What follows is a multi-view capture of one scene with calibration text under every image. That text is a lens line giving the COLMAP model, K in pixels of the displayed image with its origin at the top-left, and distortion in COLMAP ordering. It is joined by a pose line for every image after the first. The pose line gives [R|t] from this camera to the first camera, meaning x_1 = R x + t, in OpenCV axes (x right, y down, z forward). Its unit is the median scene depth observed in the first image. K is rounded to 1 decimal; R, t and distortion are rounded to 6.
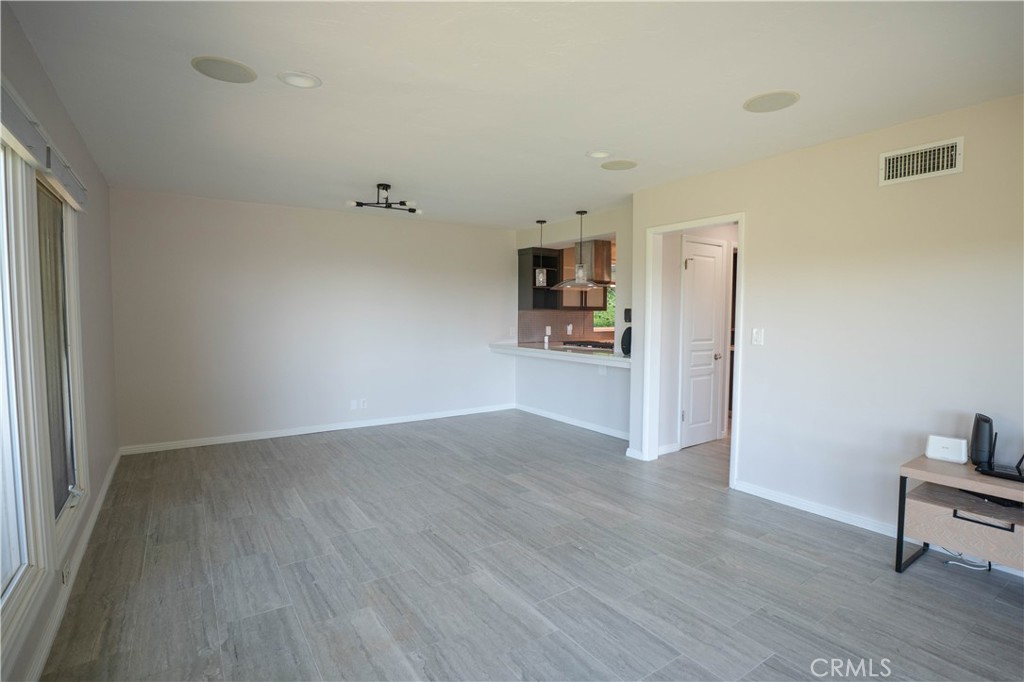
lens RADIAL K [[506.5, 0, 512.0], [0, 506.5, 341.0], [0, 0, 1]] dist [-0.035817, 0.002908]
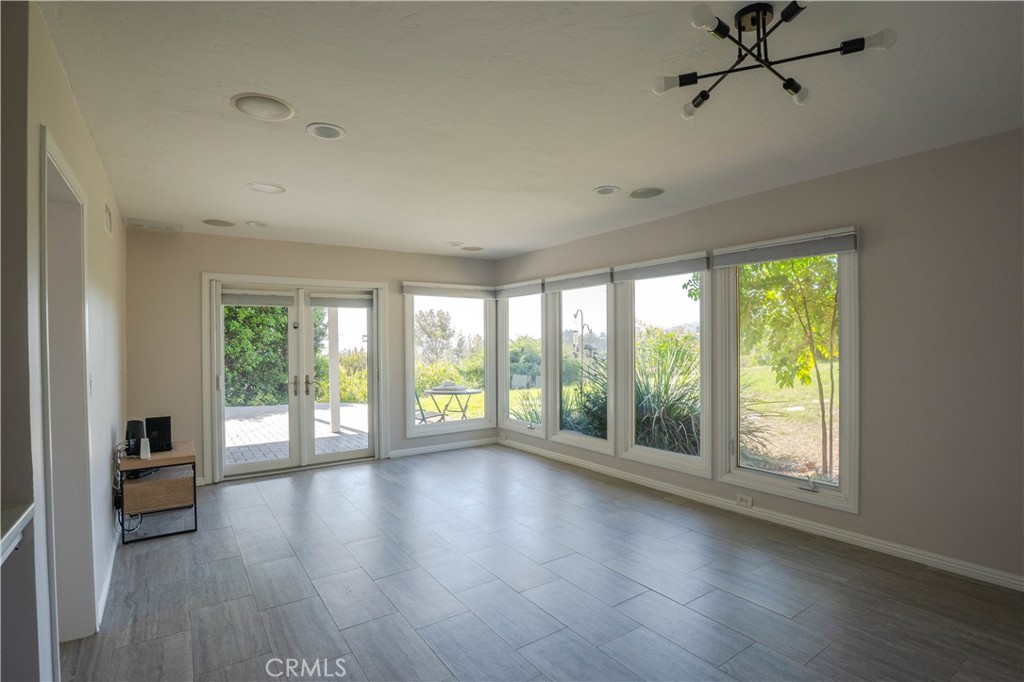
lens RADIAL K [[506.5, 0, 512.0], [0, 506.5, 341.0], [0, 0, 1]] dist [-0.035817, 0.002908]
pose [[-0.999897, 0.009067, -0.011122, -0.107397], [0.008287, 0.997635, 0.068237, -0.150142], [0.011715, 0.068138, -0.997607, 2.244435]]
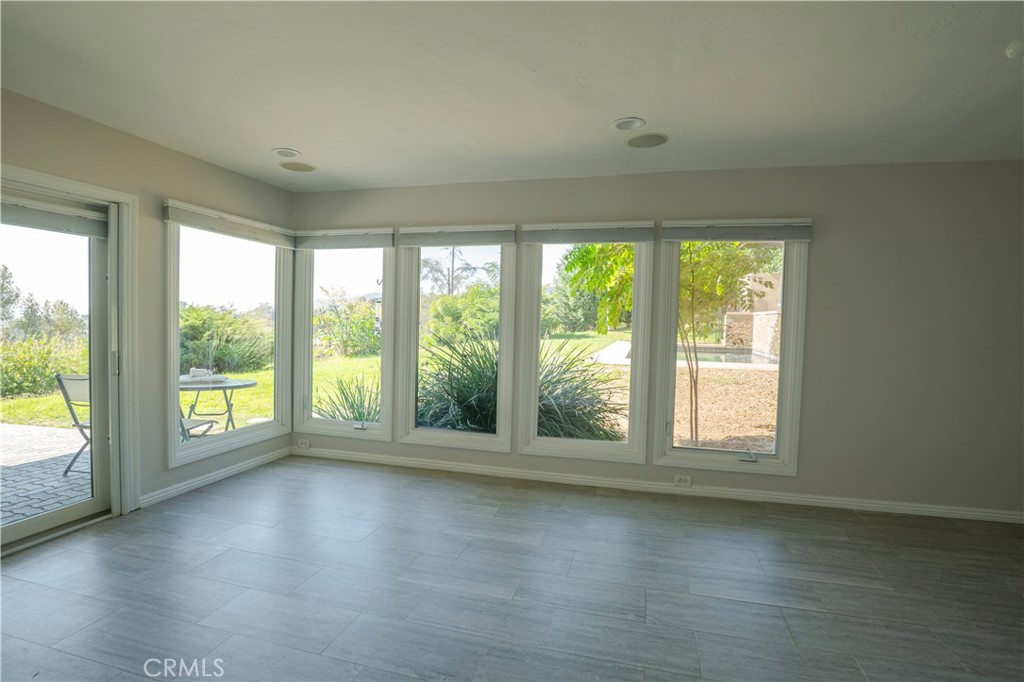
lens RADIAL K [[506.5, 0, 512.0], [0, 506.5, 341.0], [0, 0, 1]] dist [-0.035817, 0.002908]
pose [[-0.751065, 0.008885, -0.660169, 0.512795], [-0.067541, 0.993630, 0.090214, -0.080485], [0.656765, 0.112345, -0.745680, 1.556670]]
